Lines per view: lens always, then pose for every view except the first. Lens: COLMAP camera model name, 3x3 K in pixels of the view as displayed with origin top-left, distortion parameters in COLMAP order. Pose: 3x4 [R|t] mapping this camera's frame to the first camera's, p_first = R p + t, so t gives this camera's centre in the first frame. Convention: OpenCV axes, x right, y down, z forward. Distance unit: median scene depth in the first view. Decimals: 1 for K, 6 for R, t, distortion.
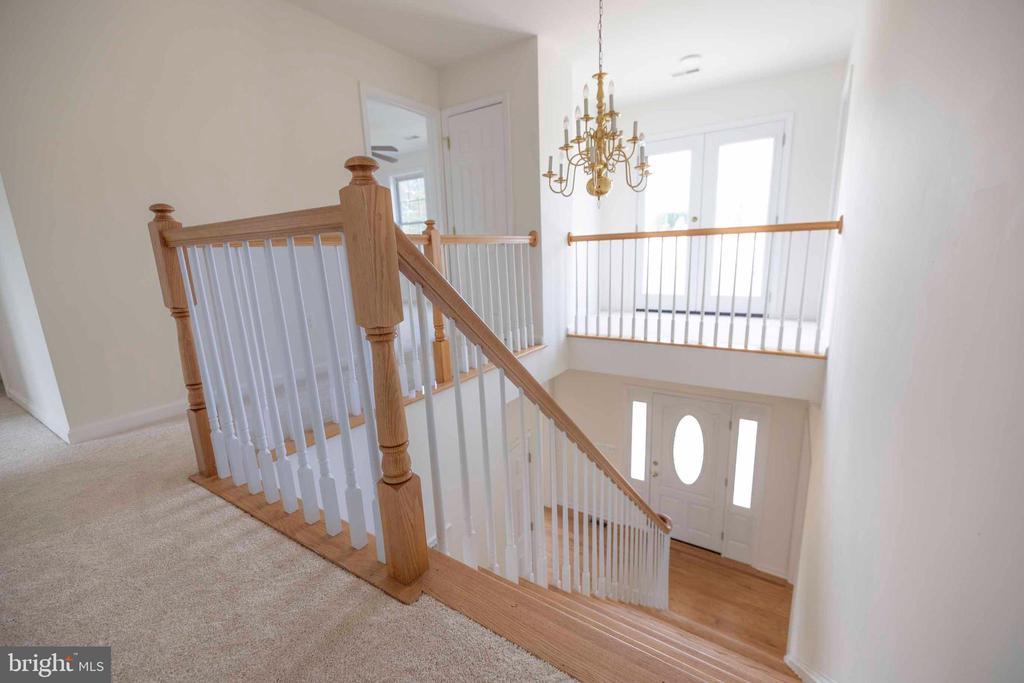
lens RADIAL K [[430.0, 0, 512.6], [0, 430.0, 341.9], [0, 0, 1]] dist [0.002806, -0.000945]
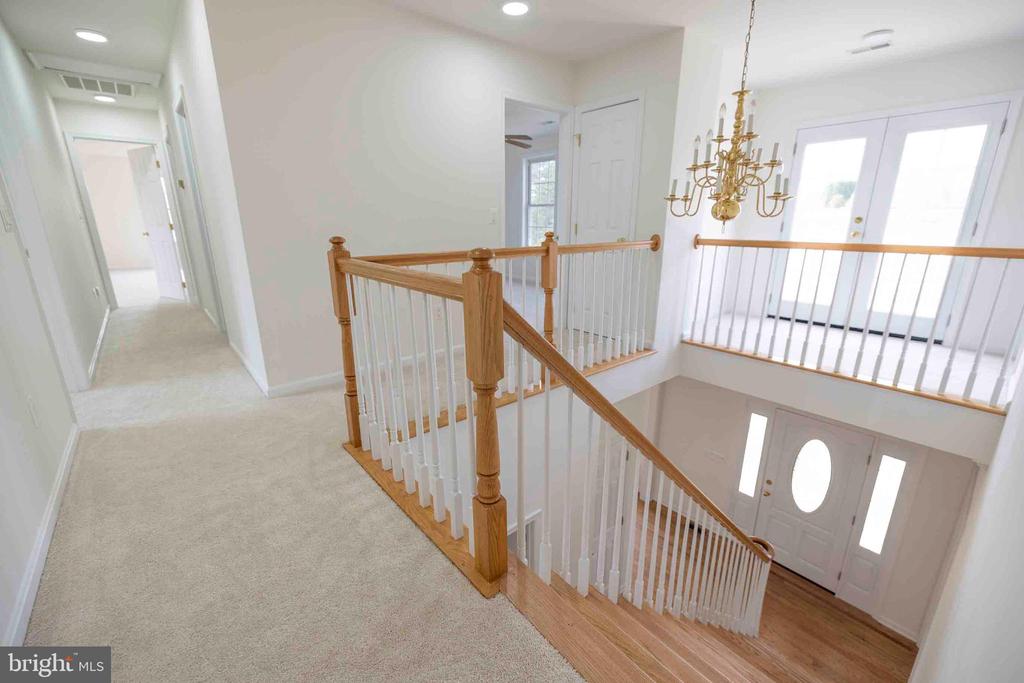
lens RADIAL K [[430.0, 0, 510.5], [0, 430.0, 341.7], [0, 0, 1]] dist [0.002806, -0.000945]
pose [[0.956935, 0.113229, -0.267311, 0.029627], [-0.093775, 0.992001, 0.084496, -0.099193], [0.274740, -0.055790, 0.959899, -0.058064]]
